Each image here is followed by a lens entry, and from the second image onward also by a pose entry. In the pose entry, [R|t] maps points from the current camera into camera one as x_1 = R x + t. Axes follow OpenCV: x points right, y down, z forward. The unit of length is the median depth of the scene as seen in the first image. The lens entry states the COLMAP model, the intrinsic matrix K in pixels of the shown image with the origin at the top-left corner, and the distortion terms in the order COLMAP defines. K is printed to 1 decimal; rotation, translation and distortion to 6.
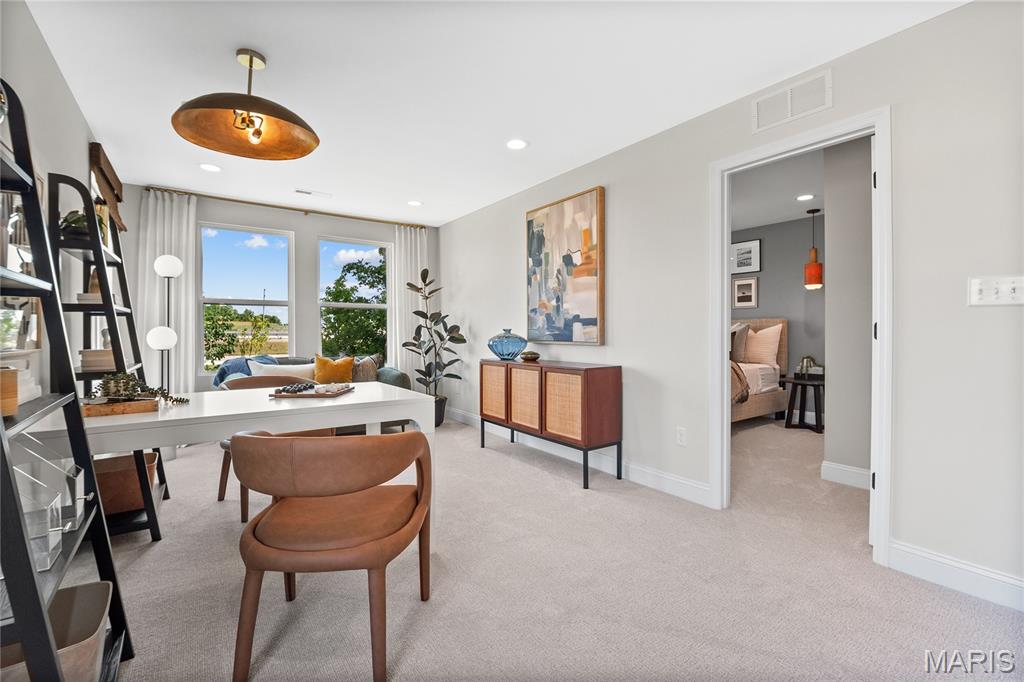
lens RADIAL K [[448.5, 0, 512.2], [0, 448.5, 334.8], [0, 0, 1]] dist [-0.017262, -0.000140]
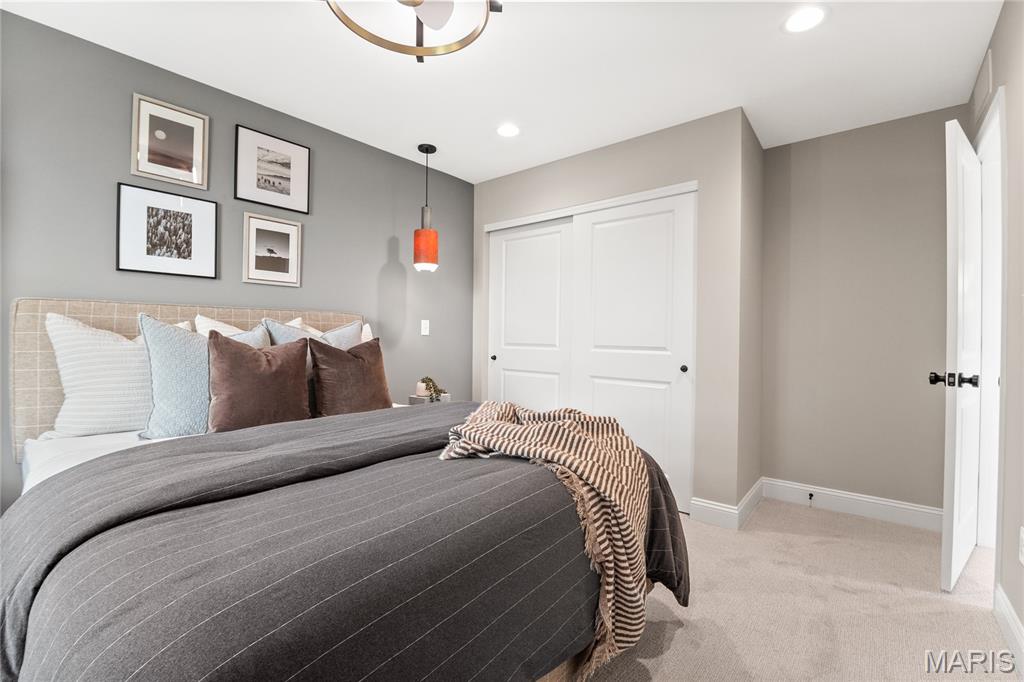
lens RADIAL K [[448.5, 0, 512.3], [0, 448.5, 334.7], [0, 0, 1]] dist [-0.017262, -0.000140]
pose [[-0.257349, 0.004132, 0.966310, 0.029049], [-0.001267, 0.999989, -0.004614, -0.008603], [-0.966318, -0.002412, -0.257341, 0.984376]]
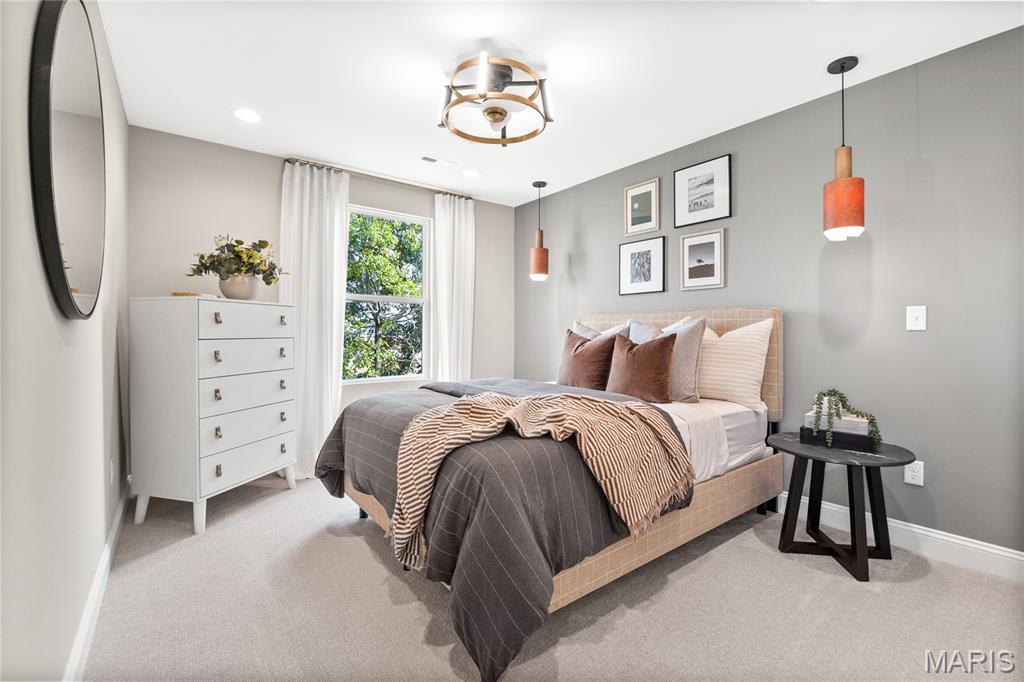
lens RADIAL K [[448.5, 0, 510.5], [0, 448.5, 336.7], [0, 0, 1]] dist [-0.017262, -0.000140]
pose [[0.999680, -0.001533, 0.025262, 0.313077], [0.001362, 0.999976, 0.006768, -0.007933], [-0.025272, -0.006732, 0.999658, 0.529940]]
